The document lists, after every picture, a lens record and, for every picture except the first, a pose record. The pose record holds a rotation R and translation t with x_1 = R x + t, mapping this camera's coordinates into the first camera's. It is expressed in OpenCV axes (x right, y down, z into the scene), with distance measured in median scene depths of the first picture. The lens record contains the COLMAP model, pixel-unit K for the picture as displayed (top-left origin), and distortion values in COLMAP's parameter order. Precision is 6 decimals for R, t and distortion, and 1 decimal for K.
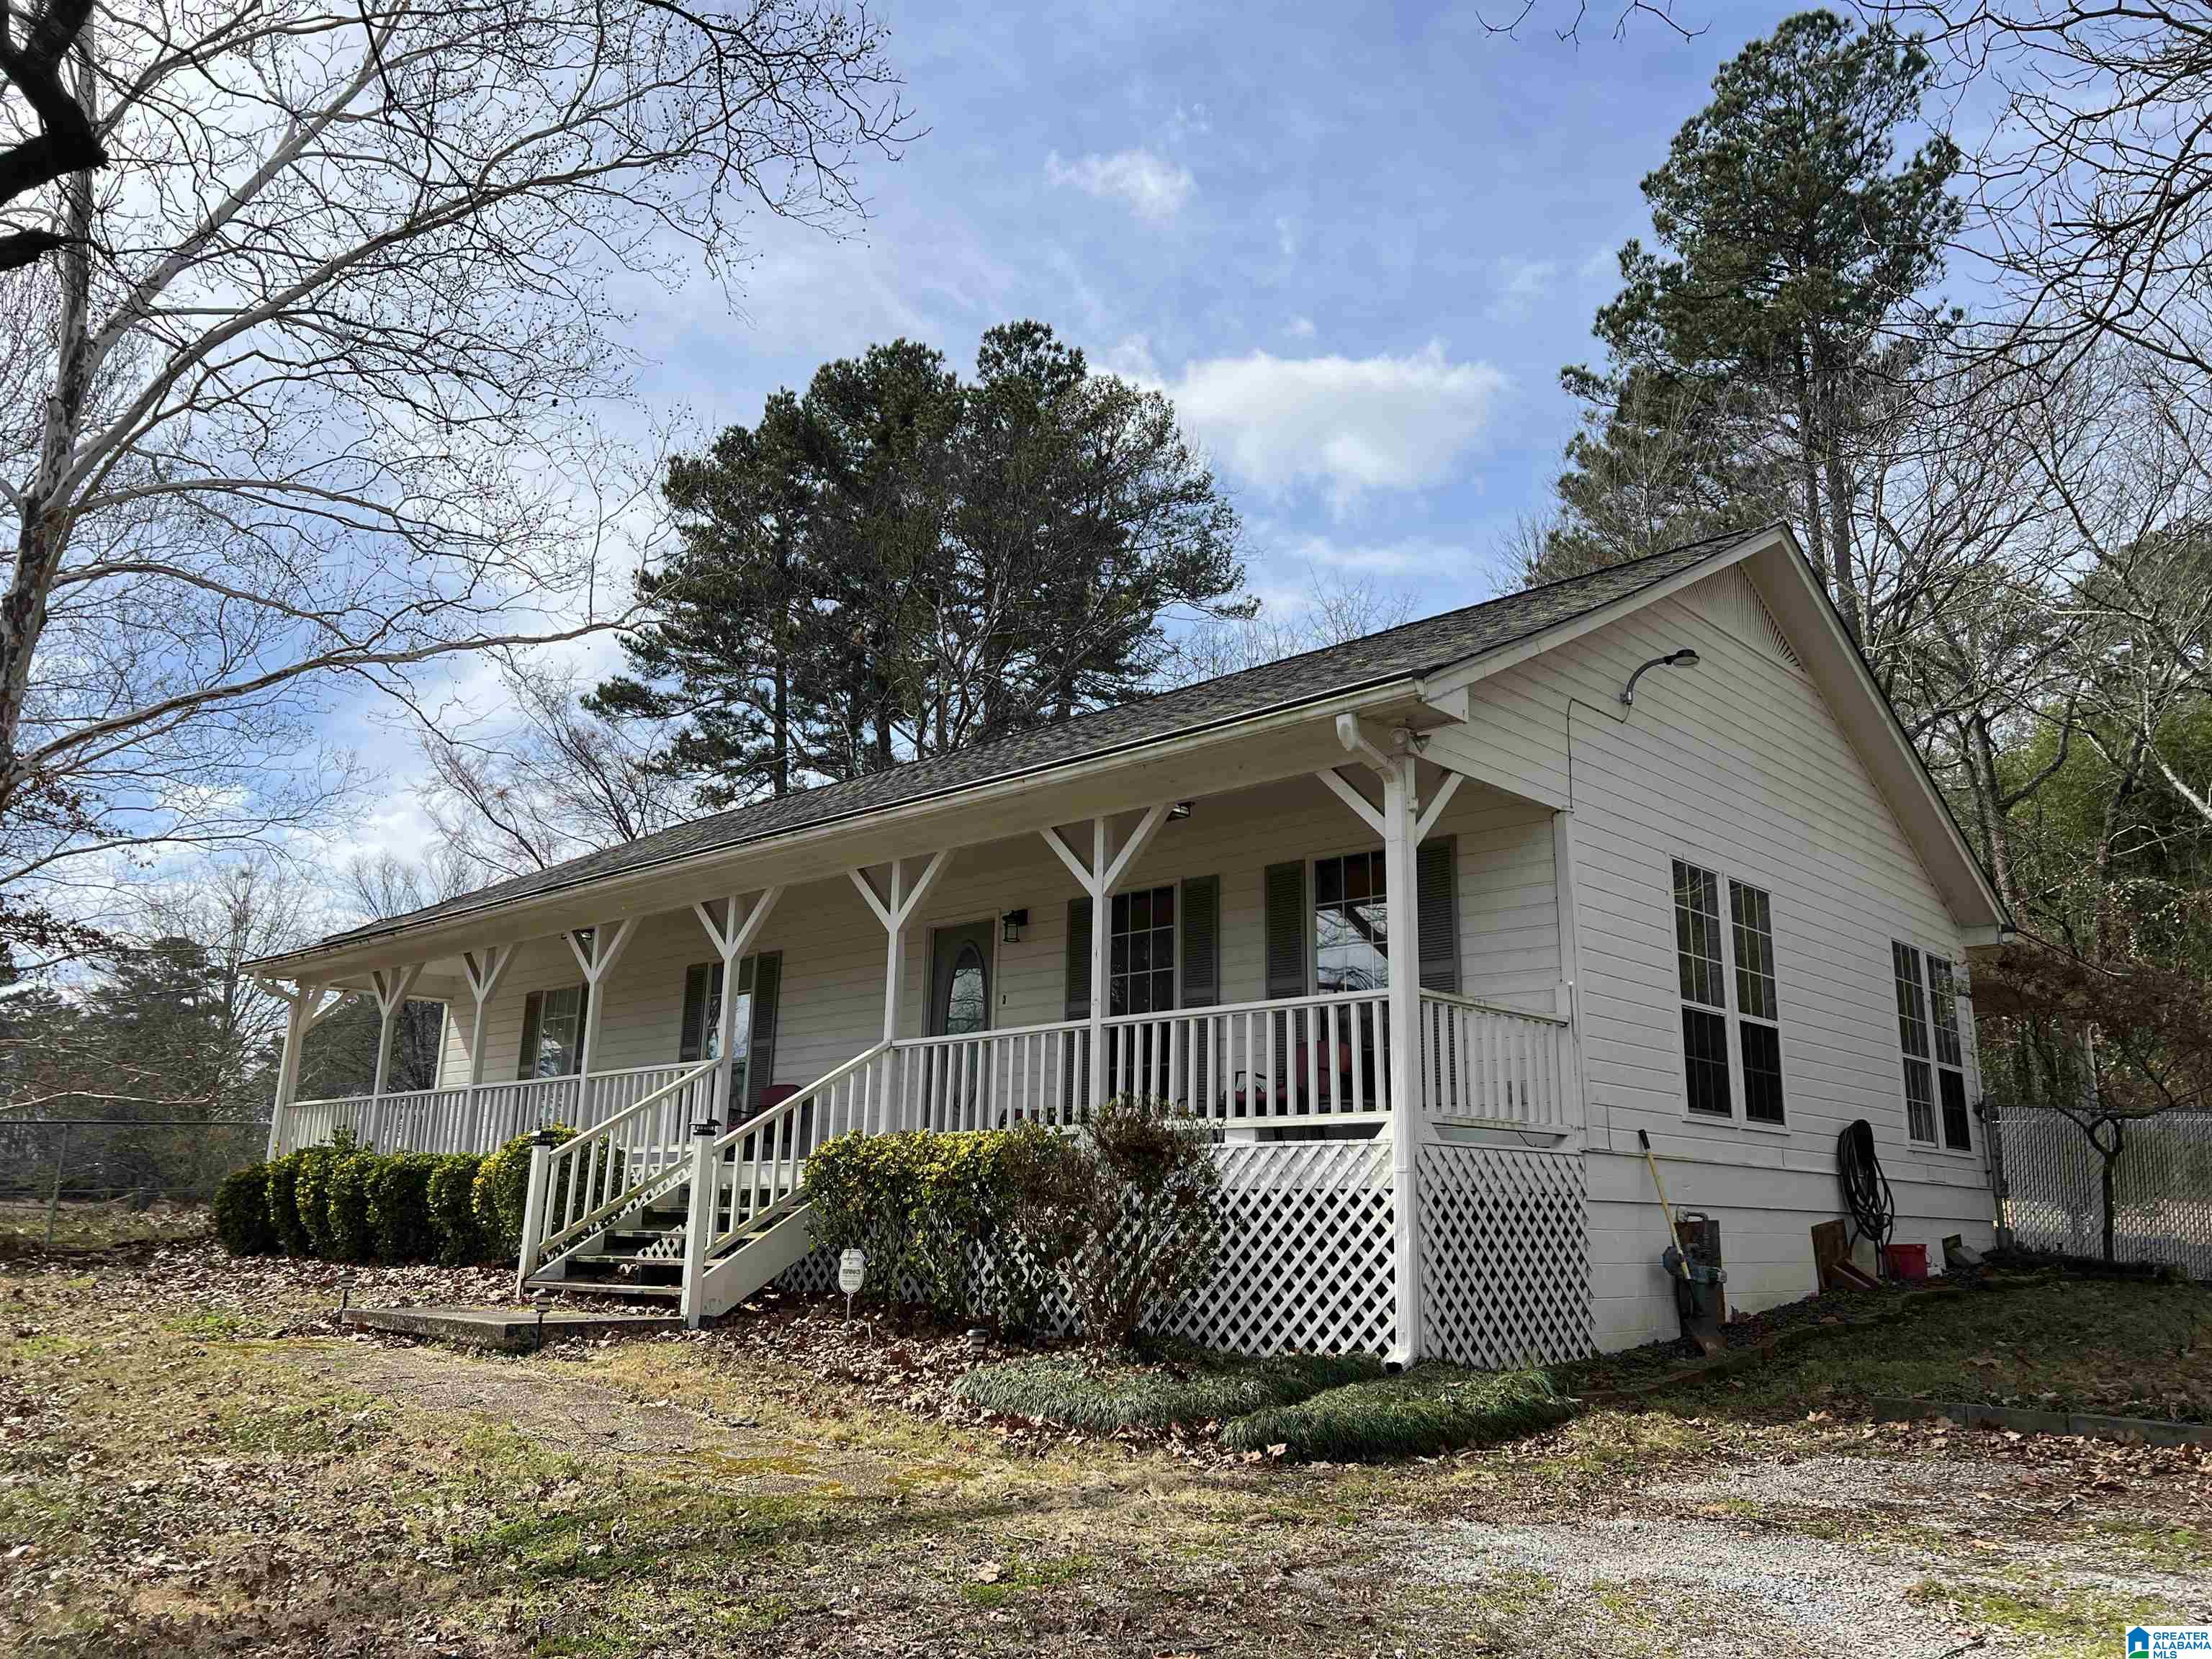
lens RADIAL K [[1667.2, 0, 1106.0], [0, 1667.2, 829.5], [0, 0, 1]] dist [-0.000992, -0.126463]
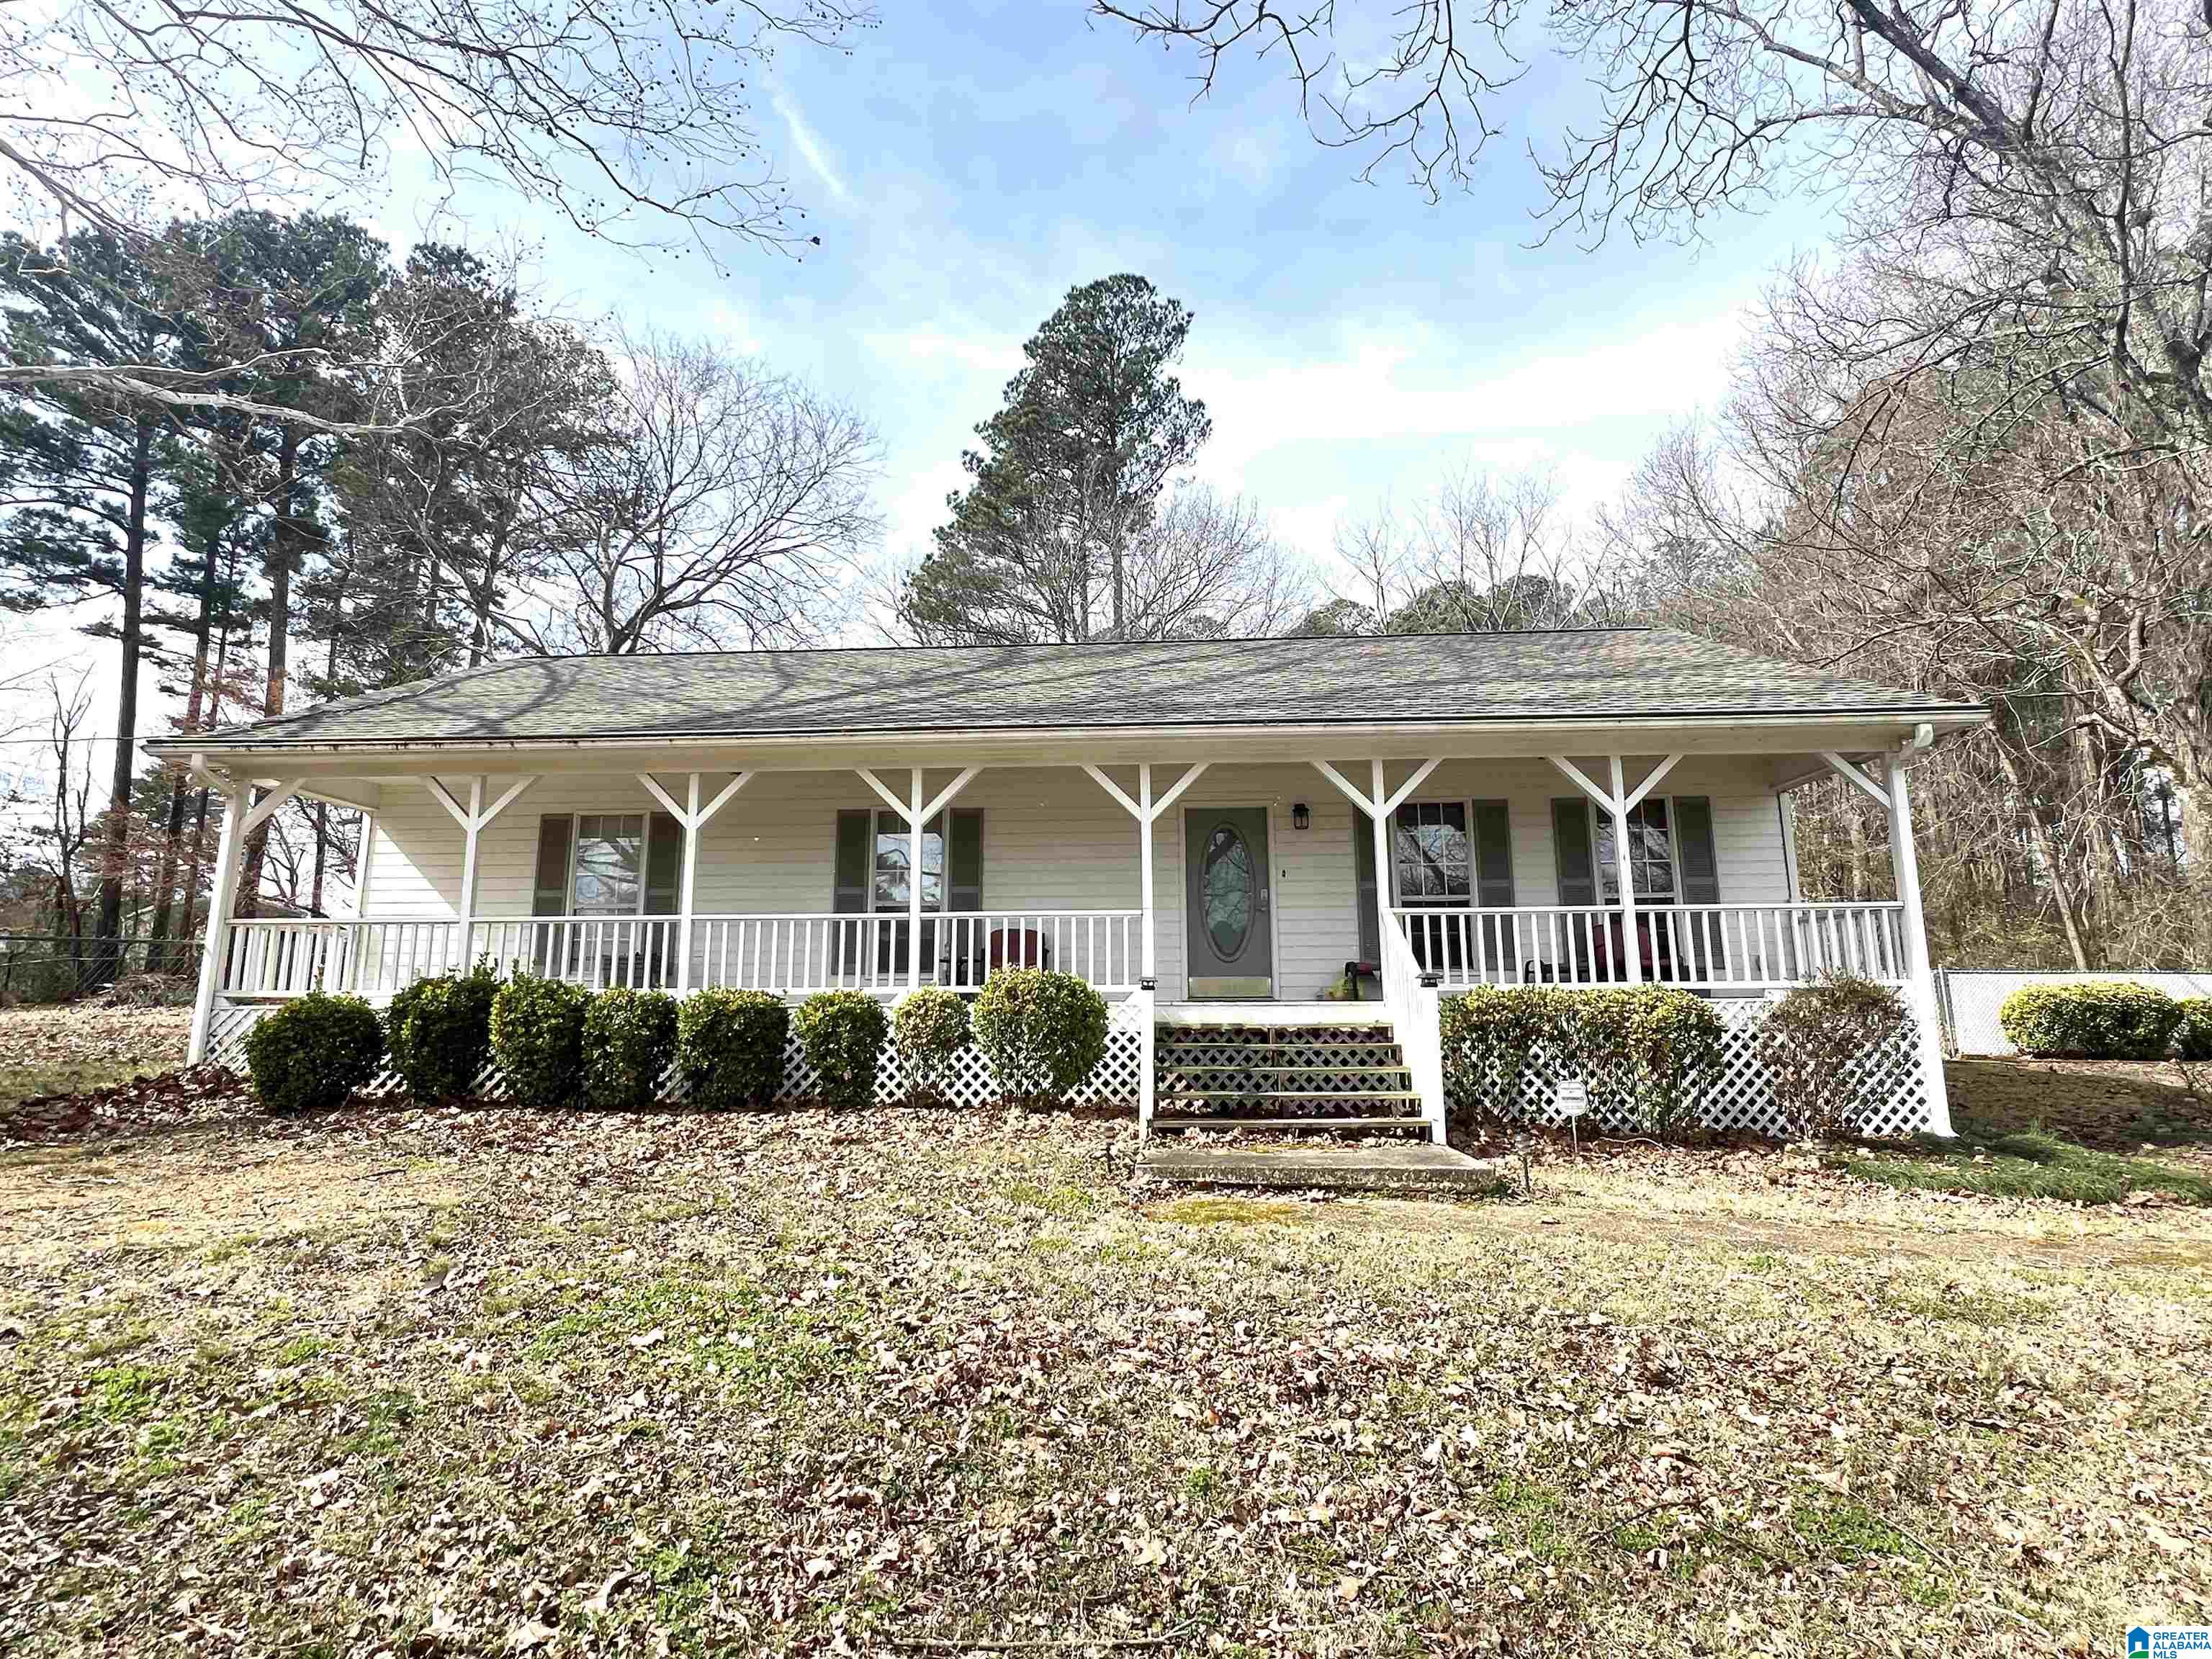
lens RADIAL K [[1095.2, 0, 1106.0], [0, 1095.2, 829.5], [0, 0, 1]] dist [-0.001597, -0.000591]
pose [[0.751601, 0.094416, 0.652826, -0.597474], [-0.136819, 0.990493, 0.014270, 0.062620], [-0.645272, -0.100044, 0.757374, 0.387770]]
